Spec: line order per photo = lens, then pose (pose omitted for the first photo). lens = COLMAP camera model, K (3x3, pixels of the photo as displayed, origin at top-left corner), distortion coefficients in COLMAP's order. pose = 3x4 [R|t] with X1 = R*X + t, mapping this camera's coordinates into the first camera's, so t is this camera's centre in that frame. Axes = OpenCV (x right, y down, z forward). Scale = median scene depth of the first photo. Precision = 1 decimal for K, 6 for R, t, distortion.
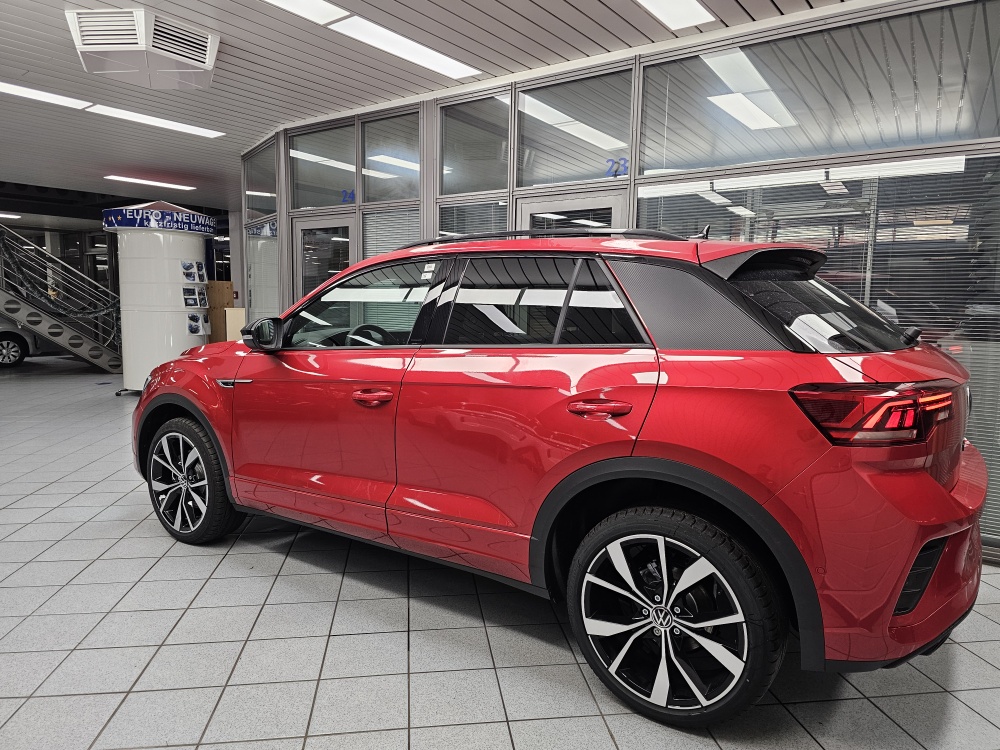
lens RADIAL K [[667.4, 0, 498.0], [0, 667.4, 371.7], [0, 0, 1]] dist [0.055693, -0.048720]
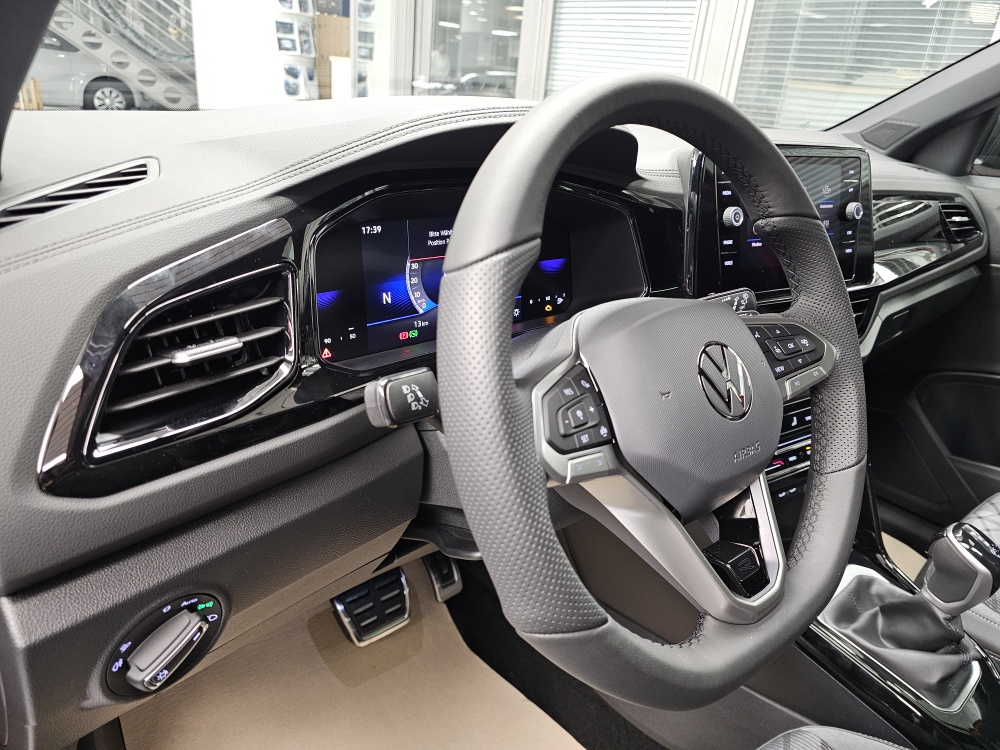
lens RADIAL K [[667.4, 0, 493.8], [0, 667.4, 371.2], [0, 0, 1]] dist [0.055693, -0.048720]
pose [[0.967448, 0.160159, -0.195943, -0.074116], [-0.095127, 0.947626, 0.304886, -0.020325], [0.234511, -0.276322, 0.932014, 0.333019]]
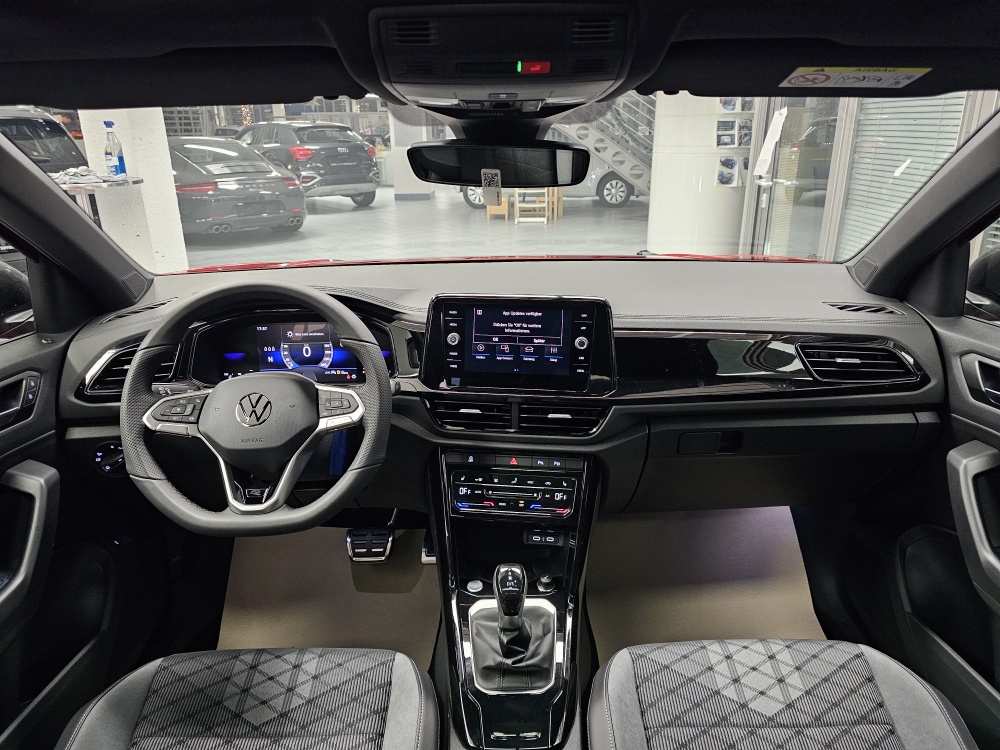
lens RADIAL K [[667.4, 0, 511.6], [0, 667.4, 377.0], [0, 0, 1]] dist [0.055693, -0.048720]
pose [[0.585252, 0.261836, -0.767412, 0.041885], [-0.063080, 0.958262, 0.278846, -0.045499], [0.808394, -0.114787, 0.577341, 0.352107]]
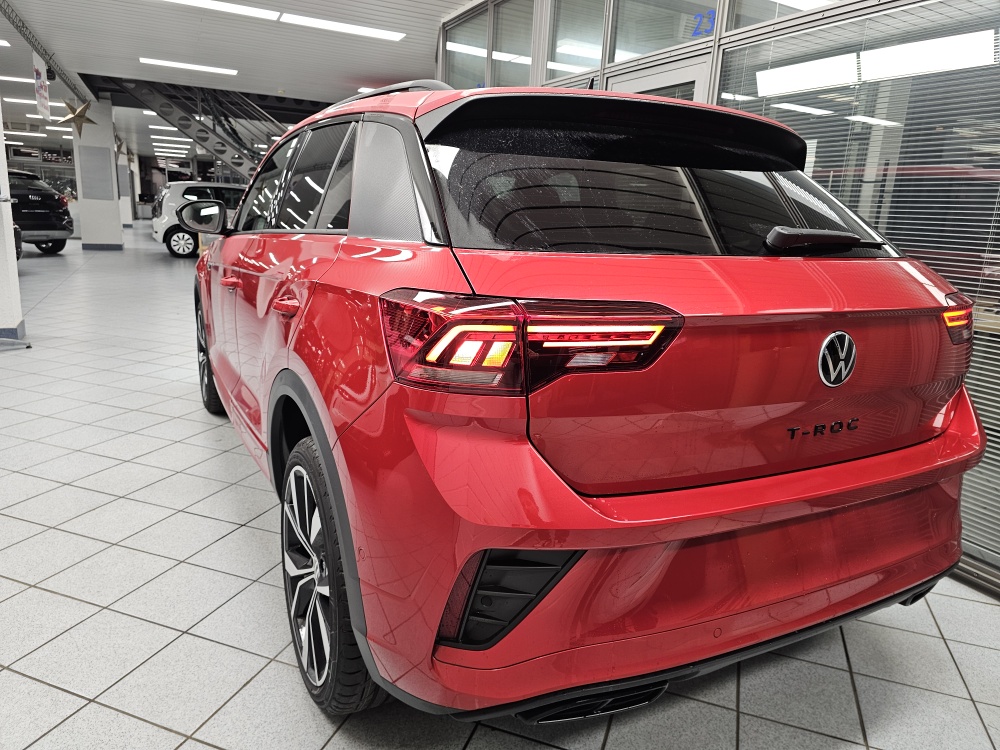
lens RADIAL K [[667.4, 0, 506.7], [0, 667.4, 374.6], [0, 0, 1]] dist [0.055693, -0.048720]
pose [[0.886452, 0.137444, -0.441941, 0.193381], [-0.084948, 0.986983, 0.136562, 0.000962], [0.454957, -0.083514, 0.886589, 0.102558]]
